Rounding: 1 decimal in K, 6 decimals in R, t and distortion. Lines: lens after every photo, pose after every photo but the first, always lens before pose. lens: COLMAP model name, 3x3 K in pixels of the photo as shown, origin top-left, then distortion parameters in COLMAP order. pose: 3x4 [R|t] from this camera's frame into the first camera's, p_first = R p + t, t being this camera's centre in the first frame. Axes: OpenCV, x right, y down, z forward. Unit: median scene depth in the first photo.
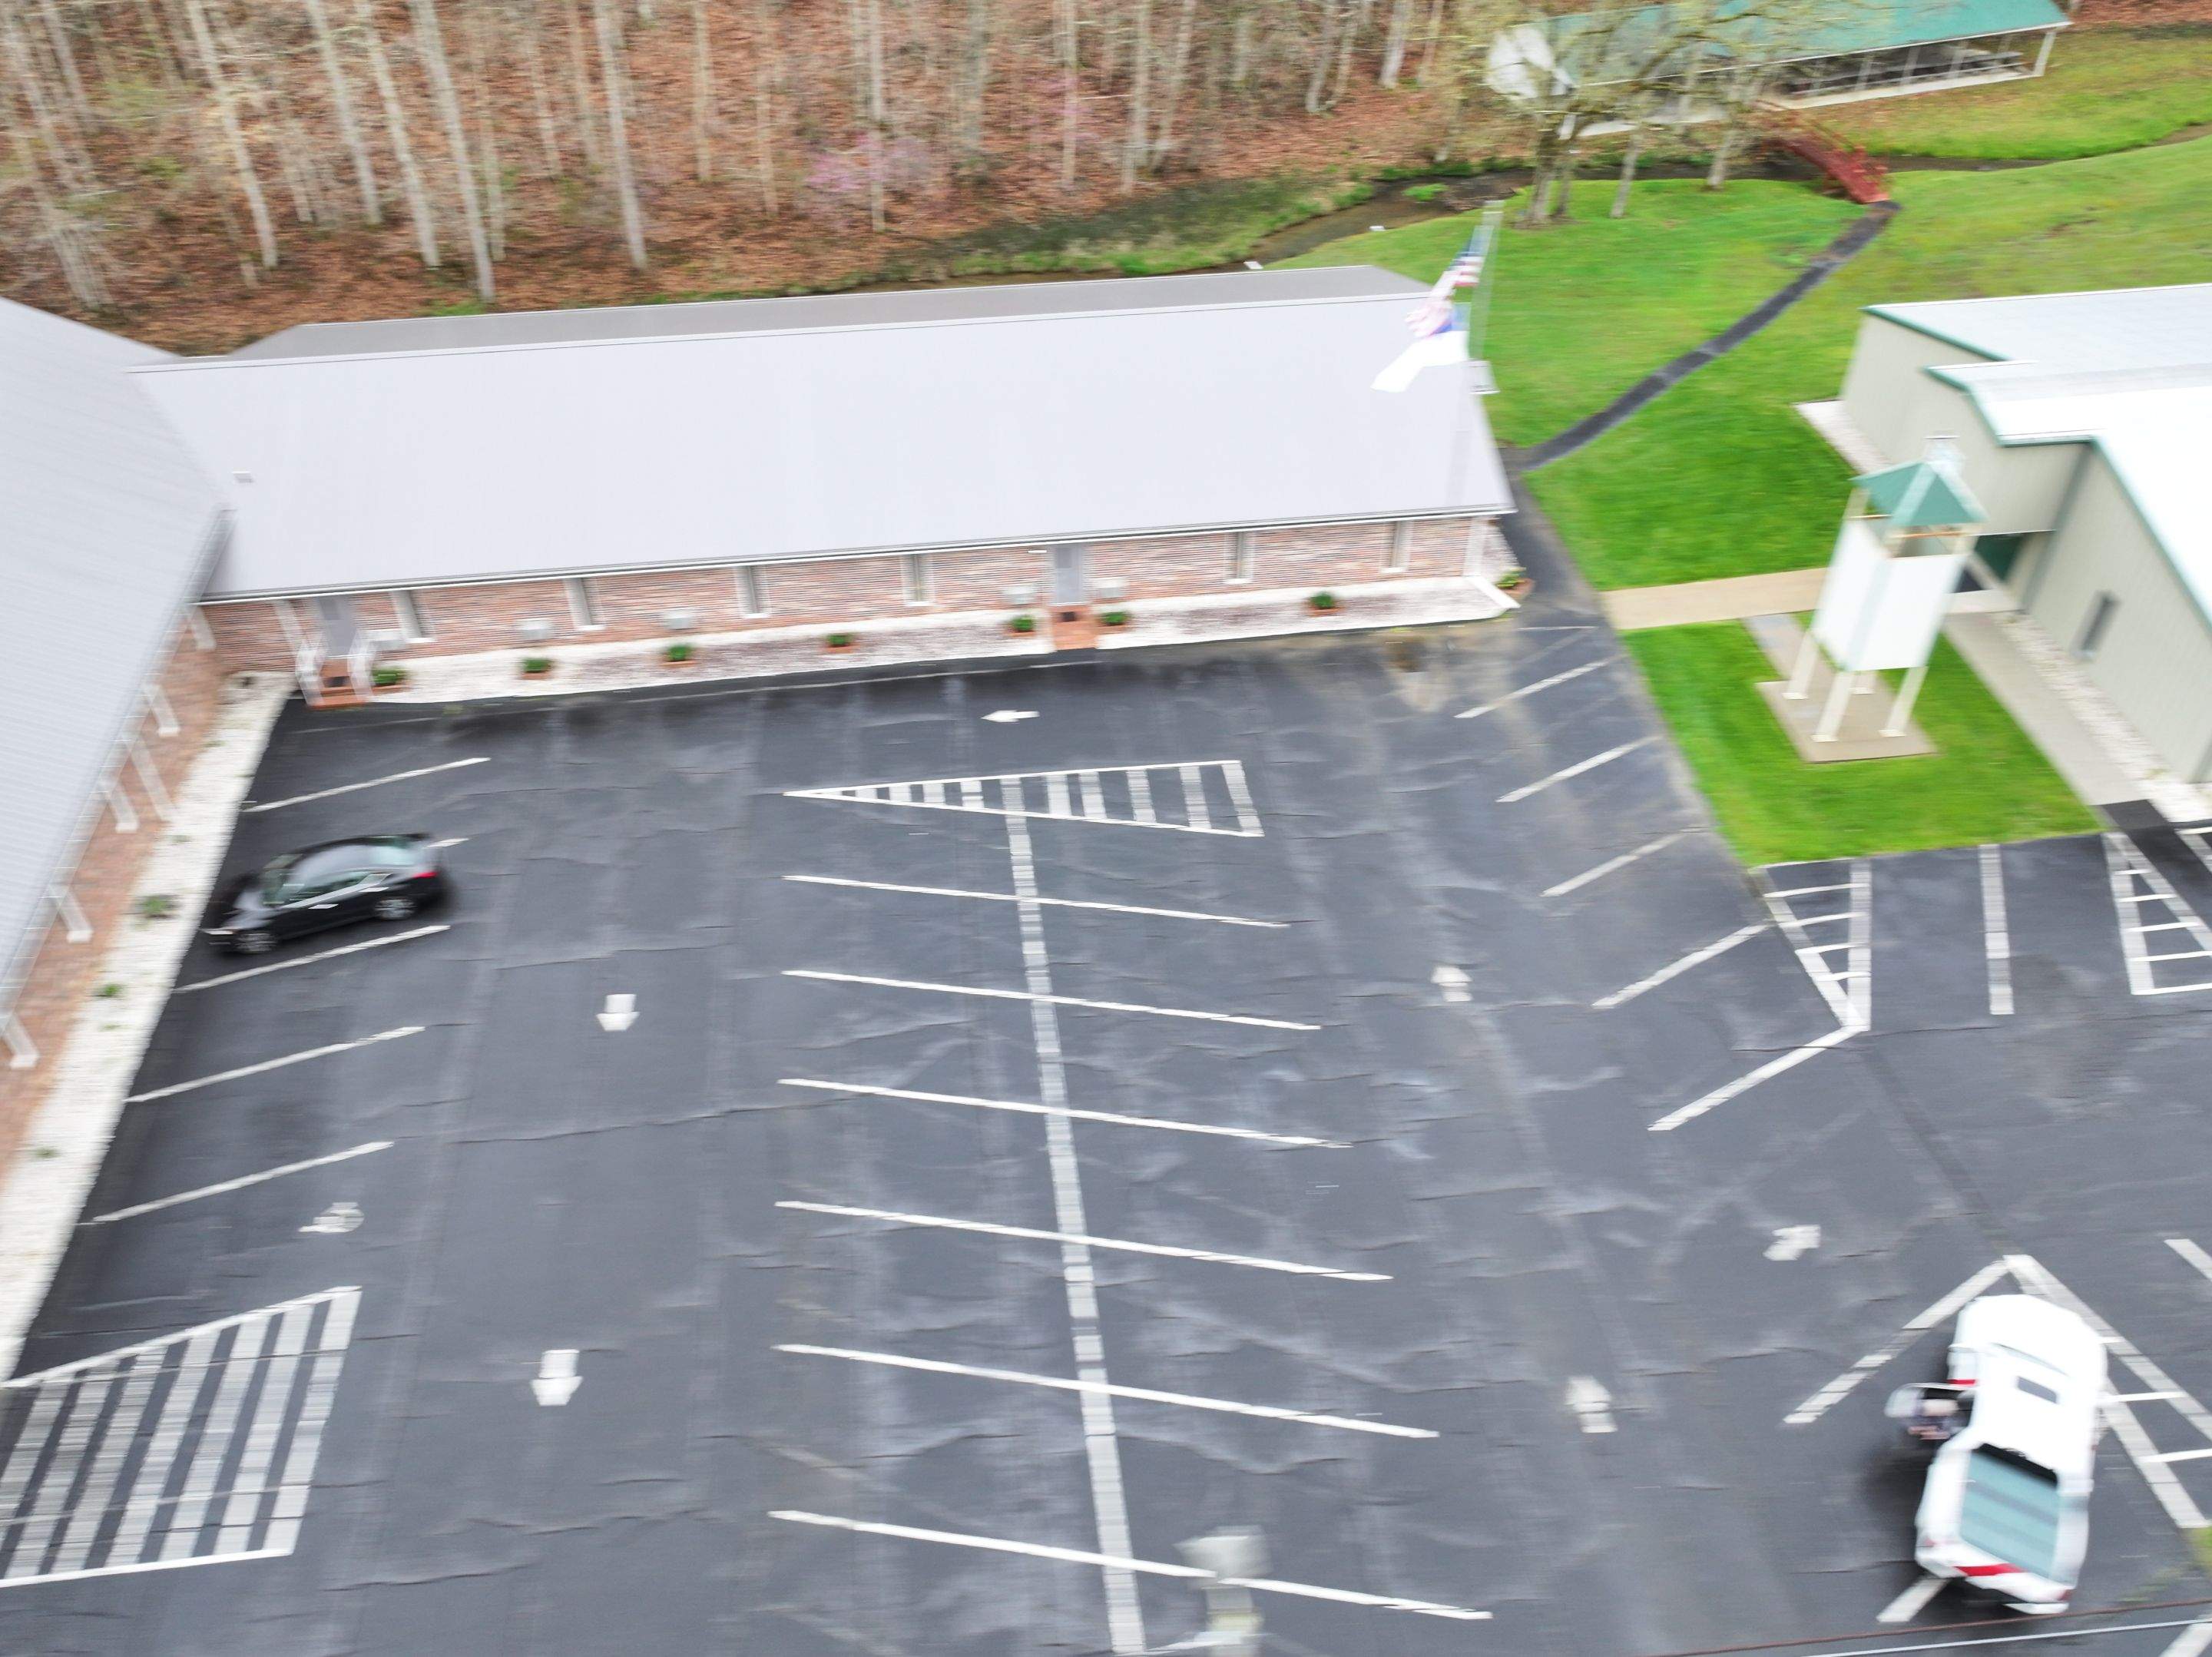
lens RADIAL K [[1775.8, 0, 1107.6], [0, 1775.8, 832.3], [0, 0, 1]] dist [0.003384, 0.006728]
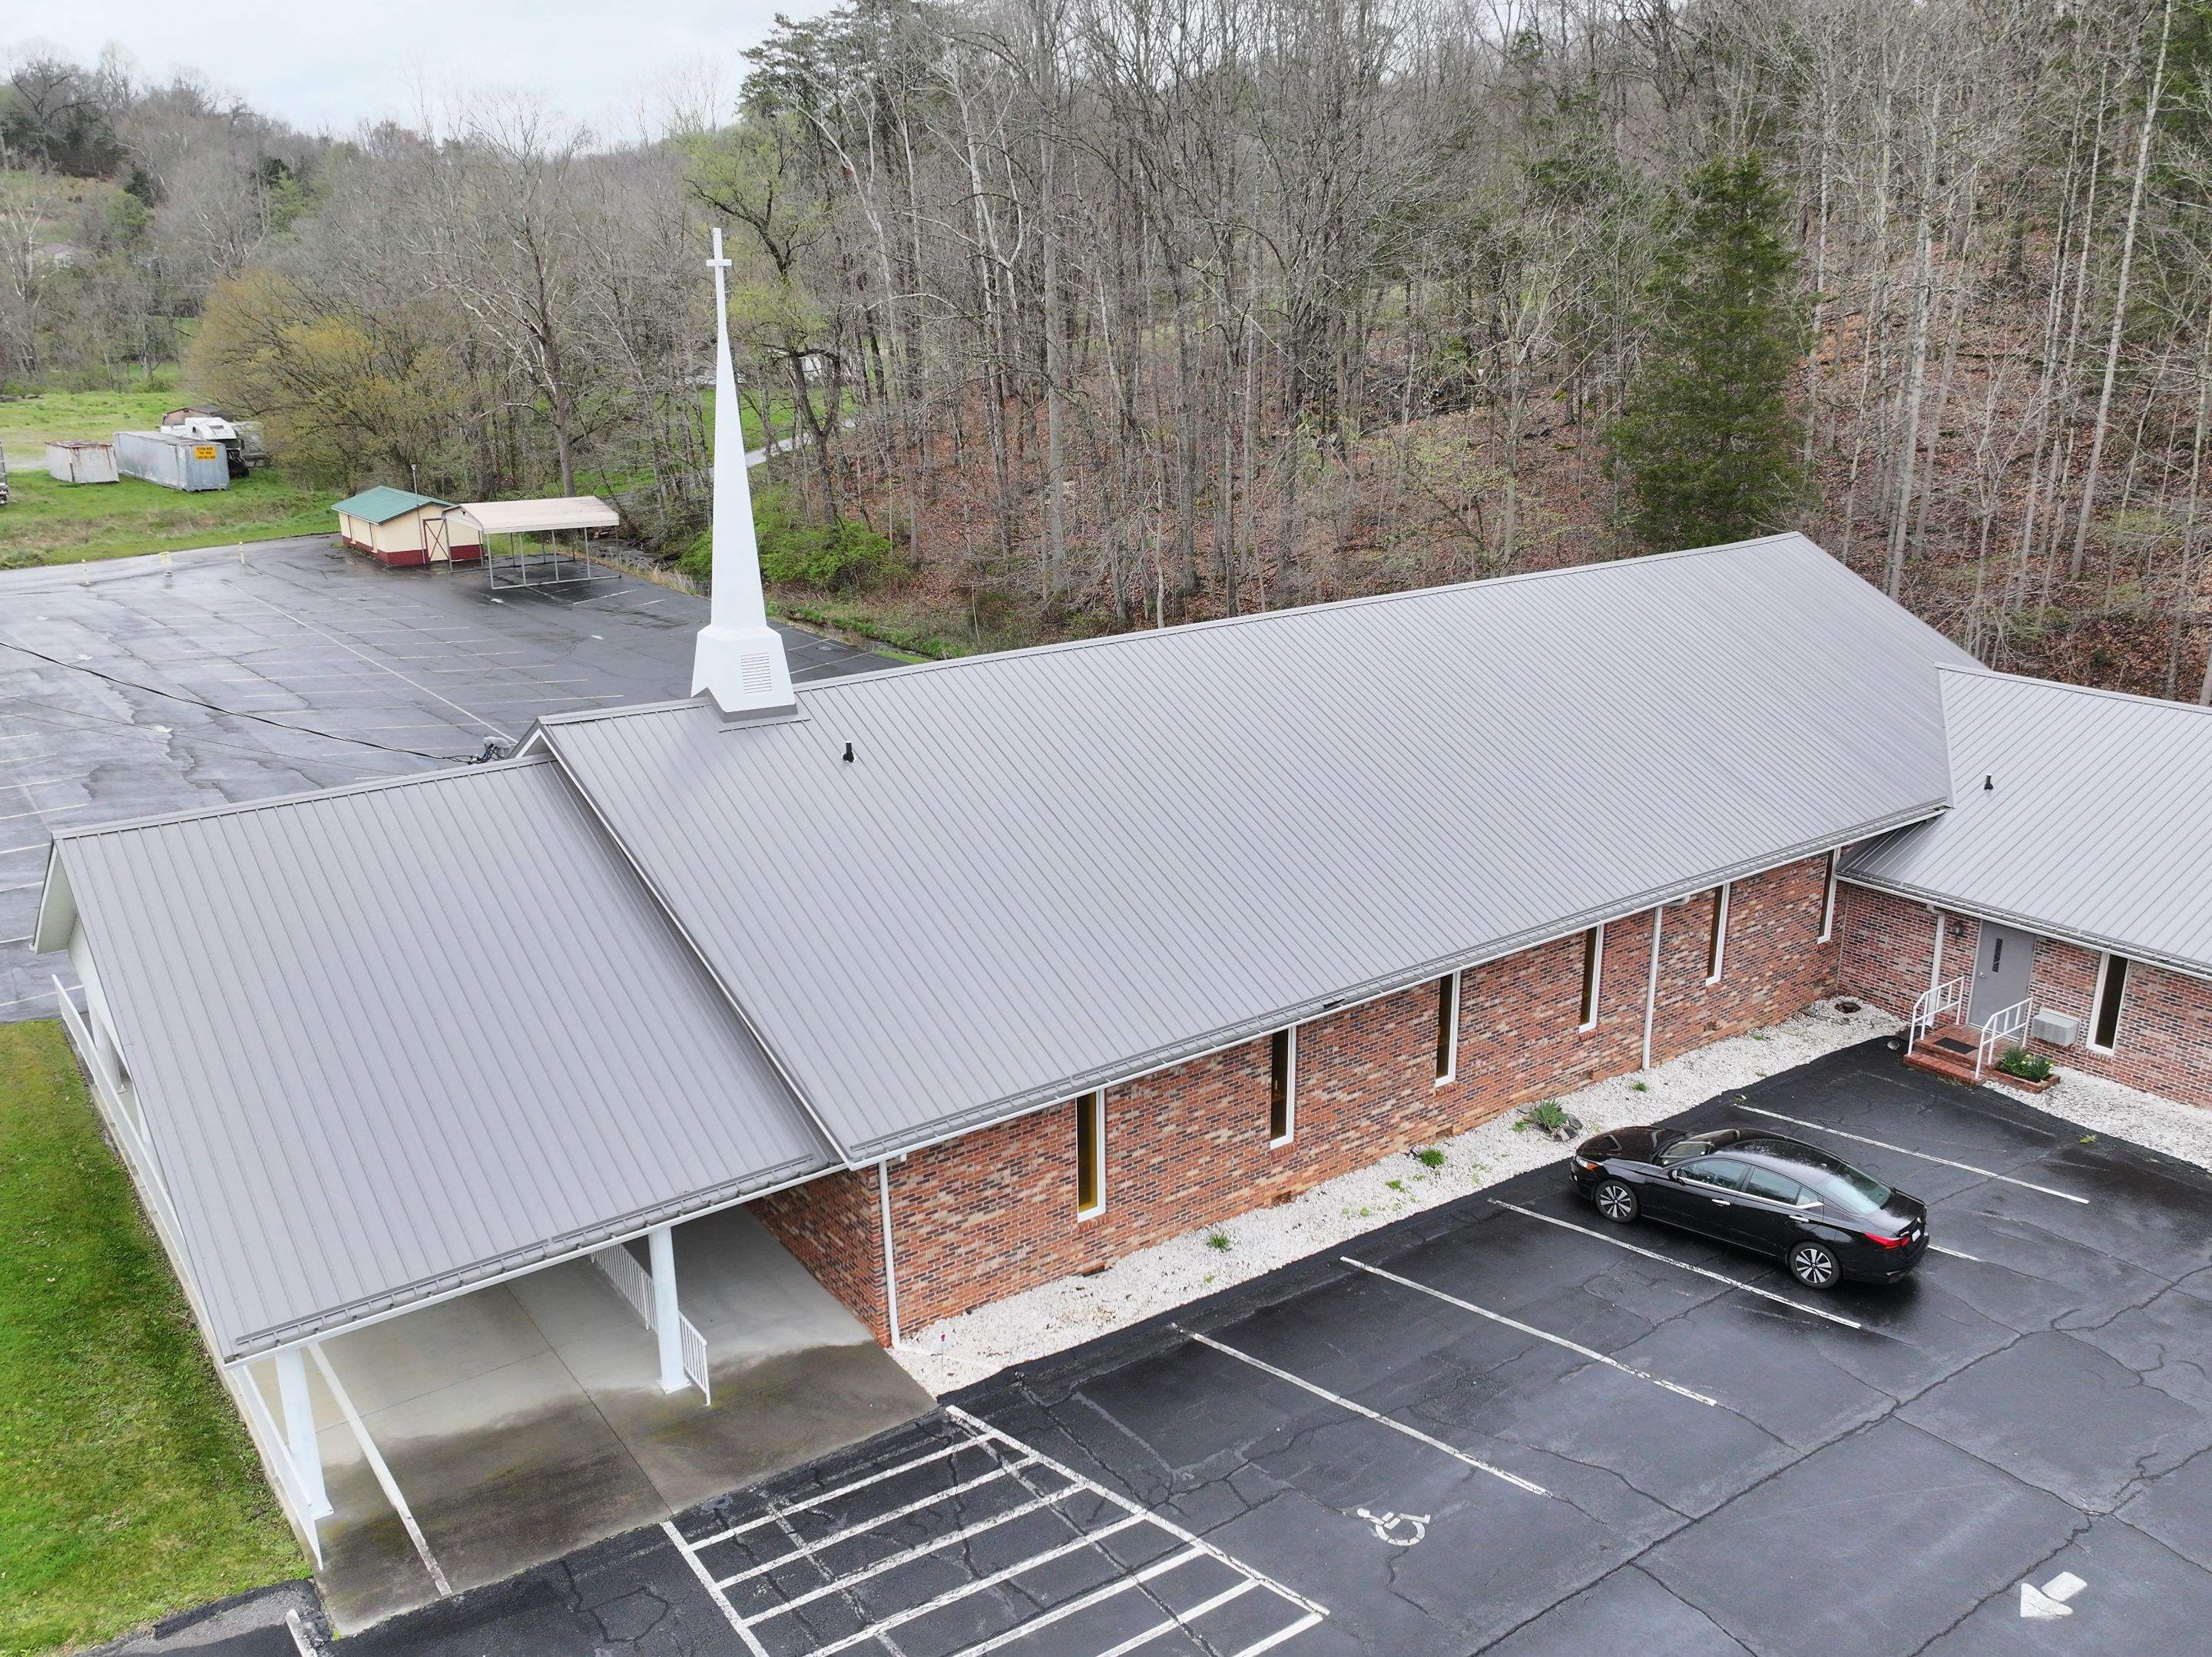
lens RADIAL K [[1775.8, 0, 1103.9], [0, 1775.8, 827.1], [0, 0, 1]] dist [0.003384, 0.006728]
pose [[0.487264, 0.253081, -0.835777, -0.032884], [-0.570912, 0.816538, -0.085591, 0.096856], [0.660782, 0.518860, 0.542357, 0.355286]]
